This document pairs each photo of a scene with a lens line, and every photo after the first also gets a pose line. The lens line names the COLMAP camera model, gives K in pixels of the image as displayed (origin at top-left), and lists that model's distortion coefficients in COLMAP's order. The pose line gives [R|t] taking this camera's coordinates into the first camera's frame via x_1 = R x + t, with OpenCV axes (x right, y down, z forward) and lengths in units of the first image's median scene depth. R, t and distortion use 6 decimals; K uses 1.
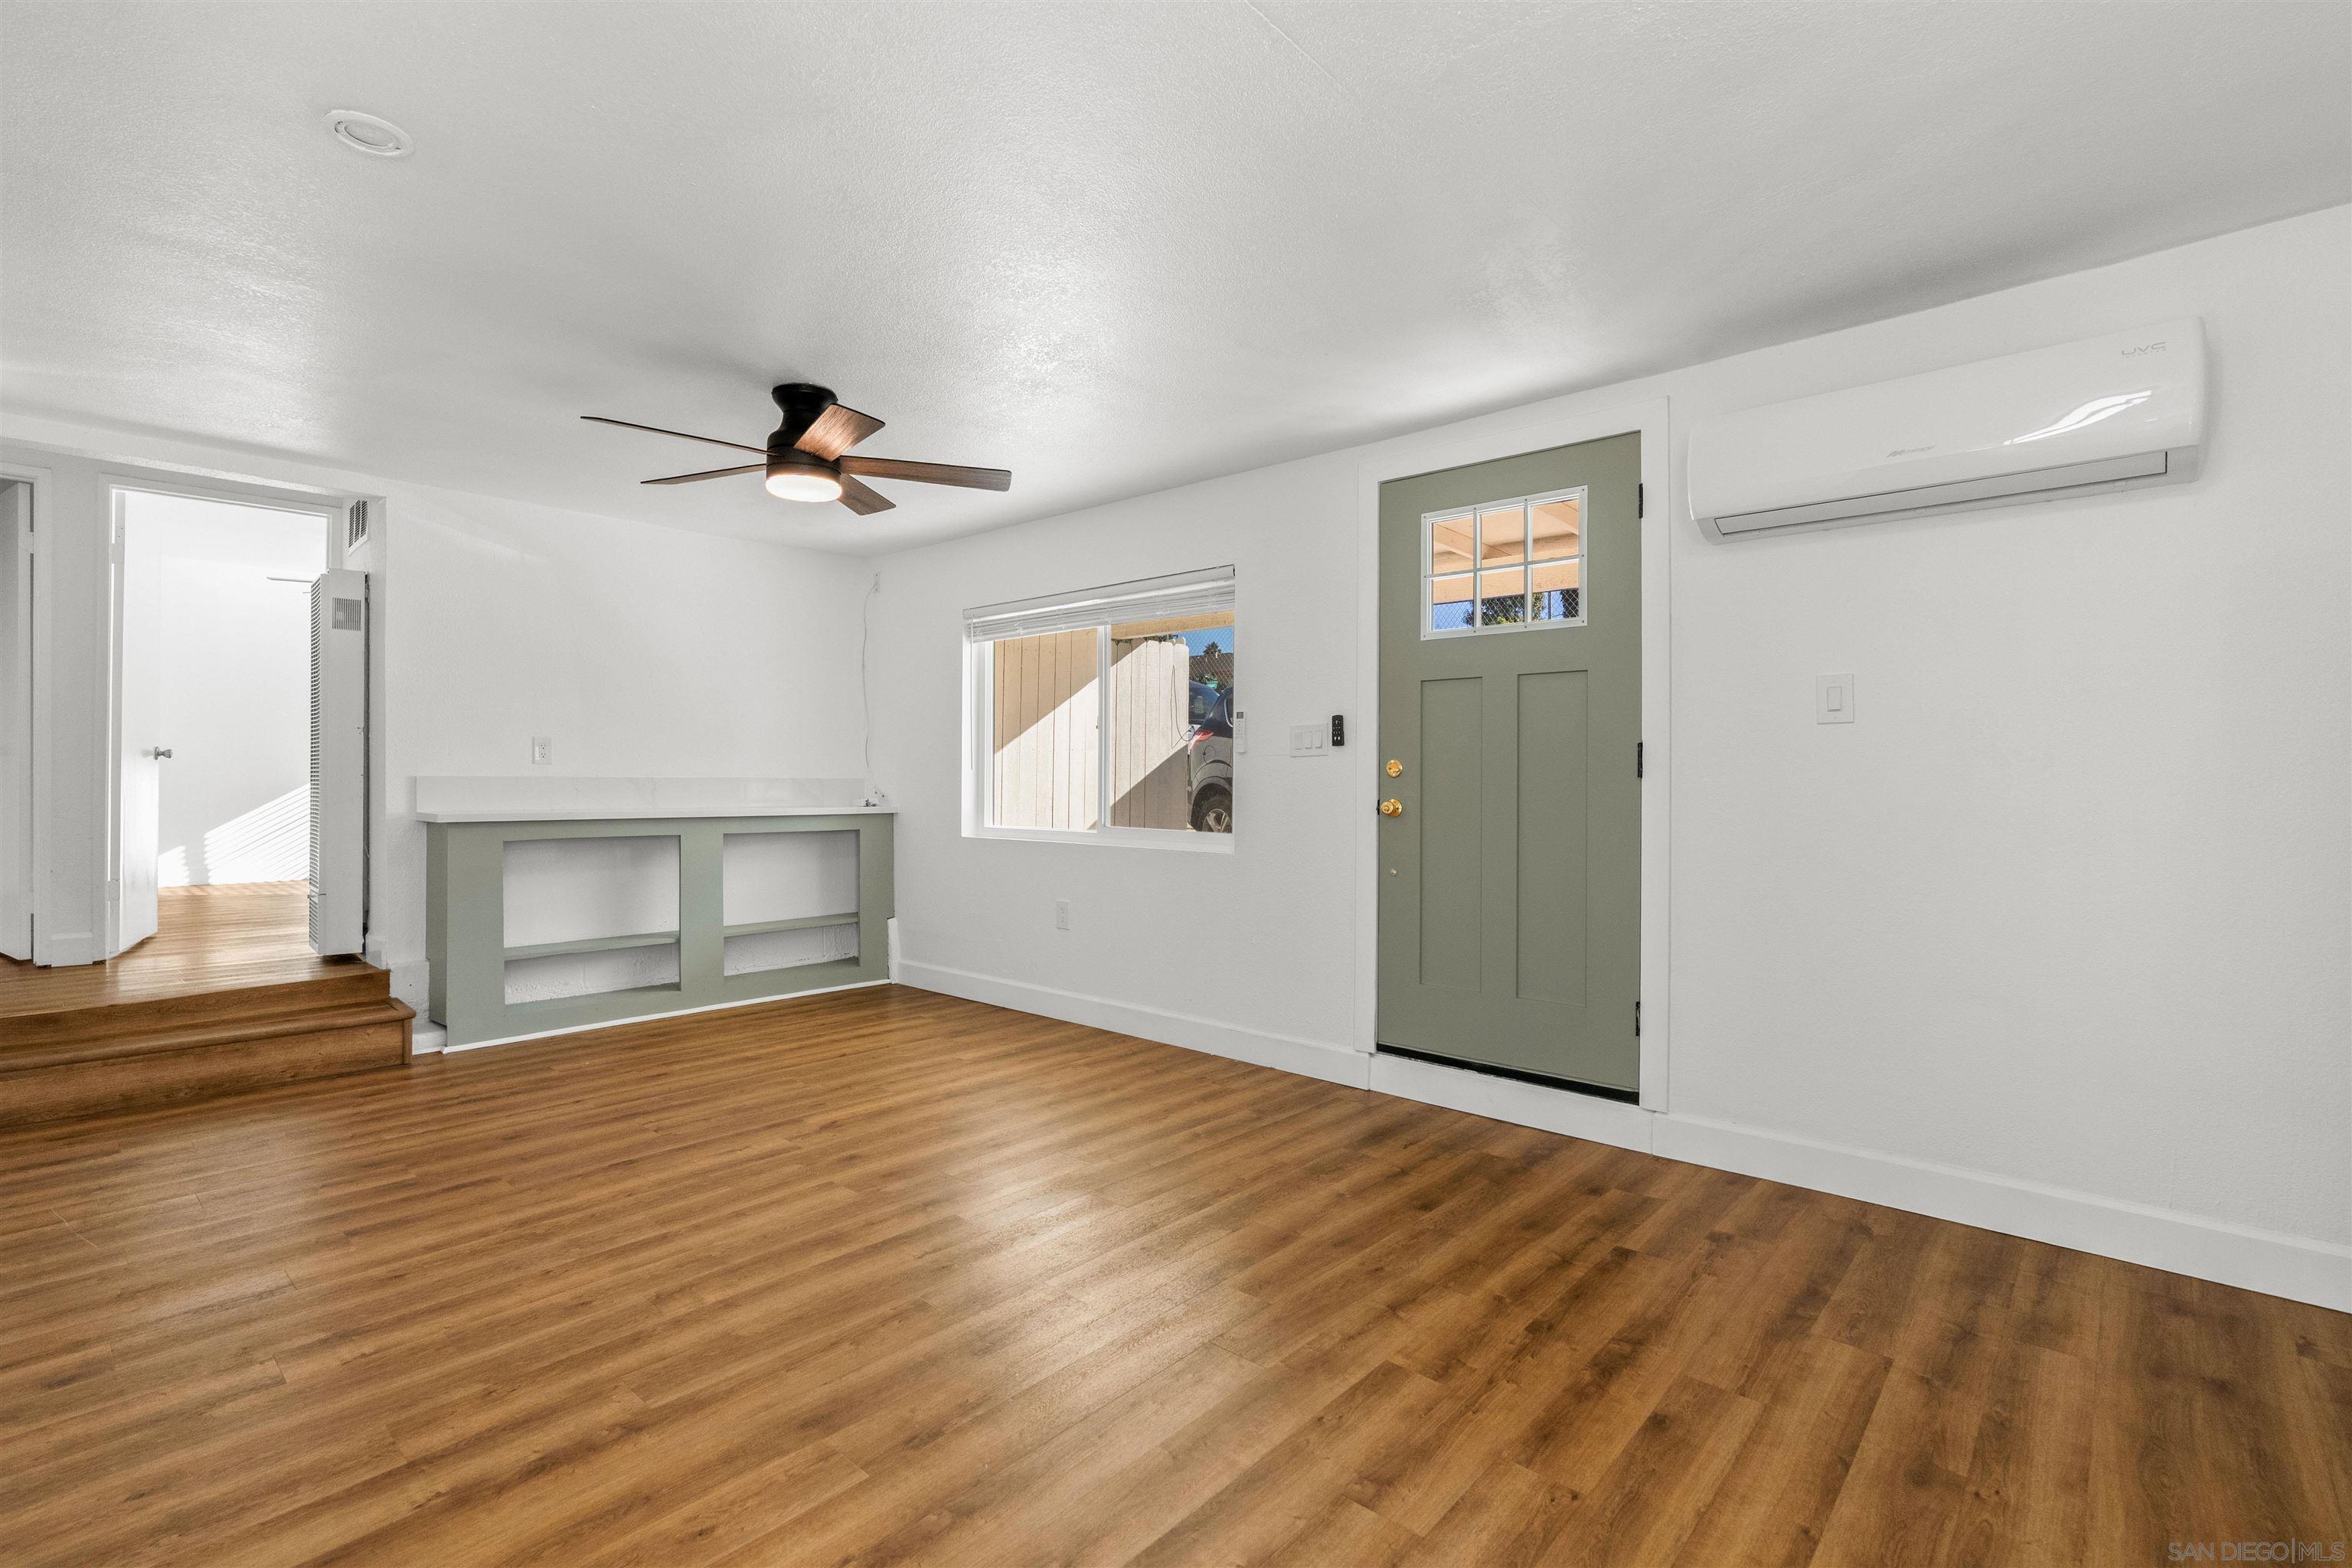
lens RADIAL K [[1084.2, 0, 1166.0], [0, 1084.2, 785.6], [0, 0, 1]] dist [-0.011041, -0.000099]
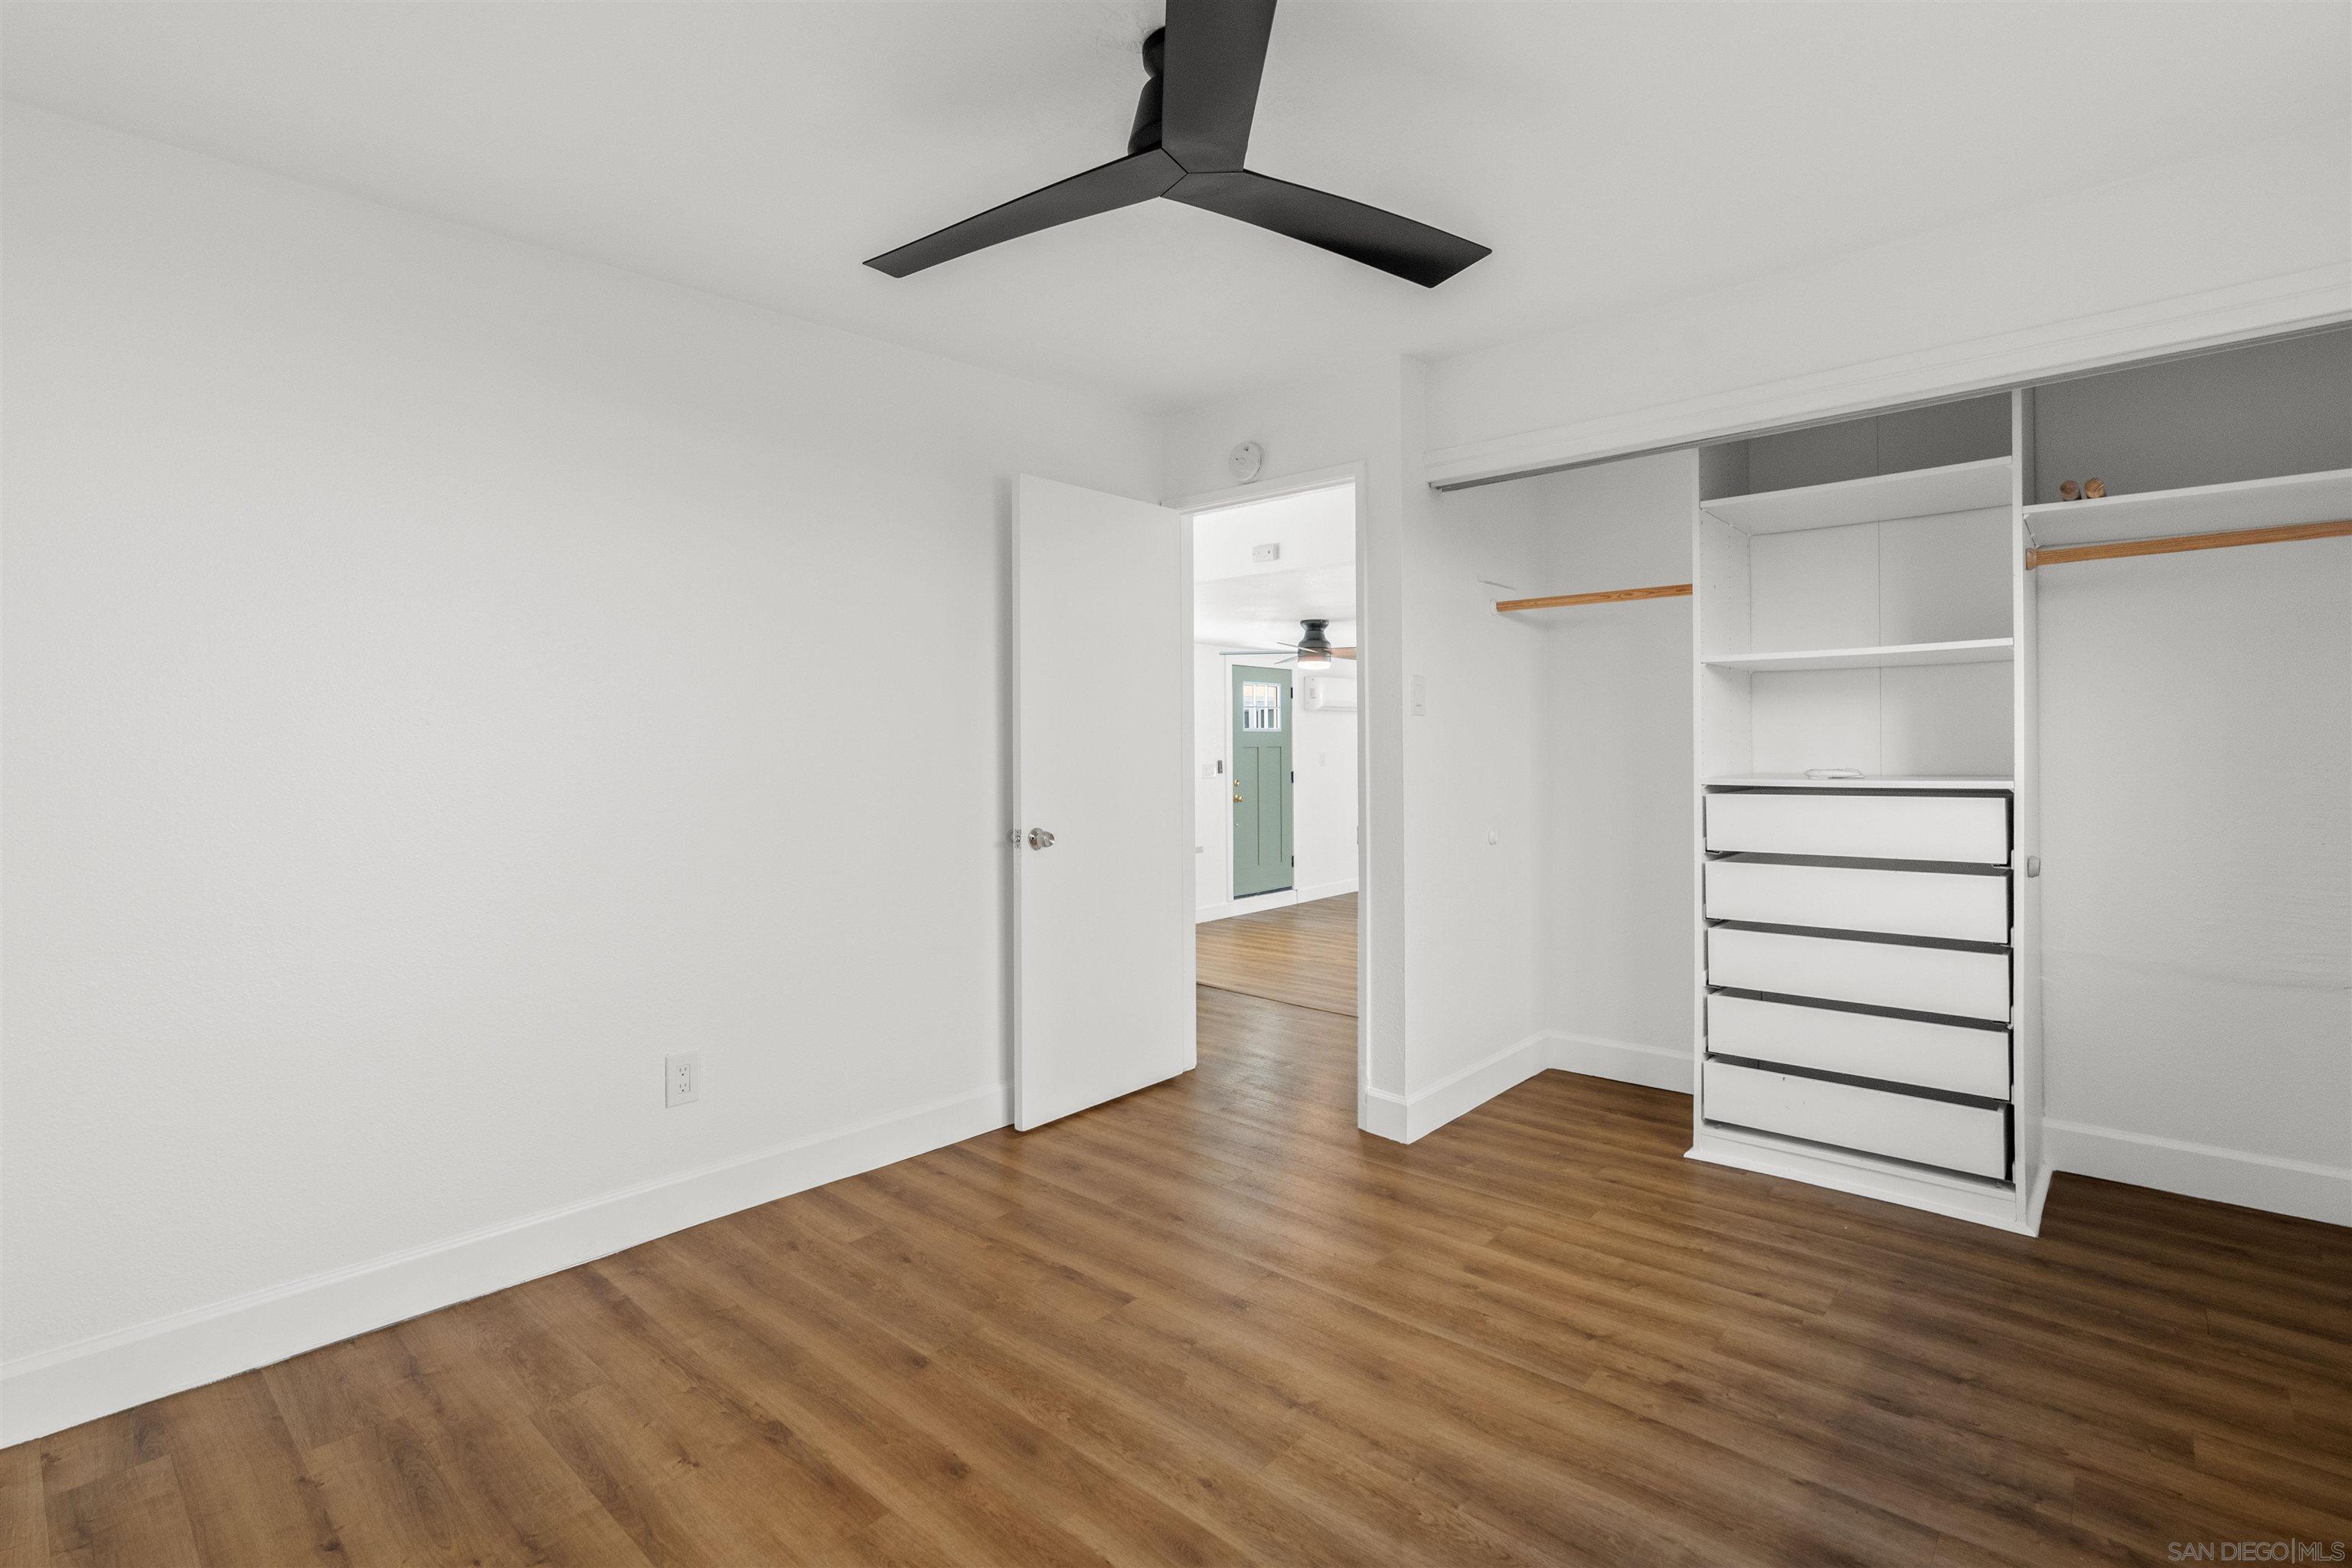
lens RADIAL K [[1068.8, 0, 1155.9], [0, 1068.8, 769.7], [0, 0, 1]] dist [-0.006308, 0.000986]
pose [[0.008156, -0.023700, 0.999686, -2.293834], [0.014067, 0.999623, 0.023584, -0.108031], [-0.999868, 0.013871, 0.008487, 1.208988]]
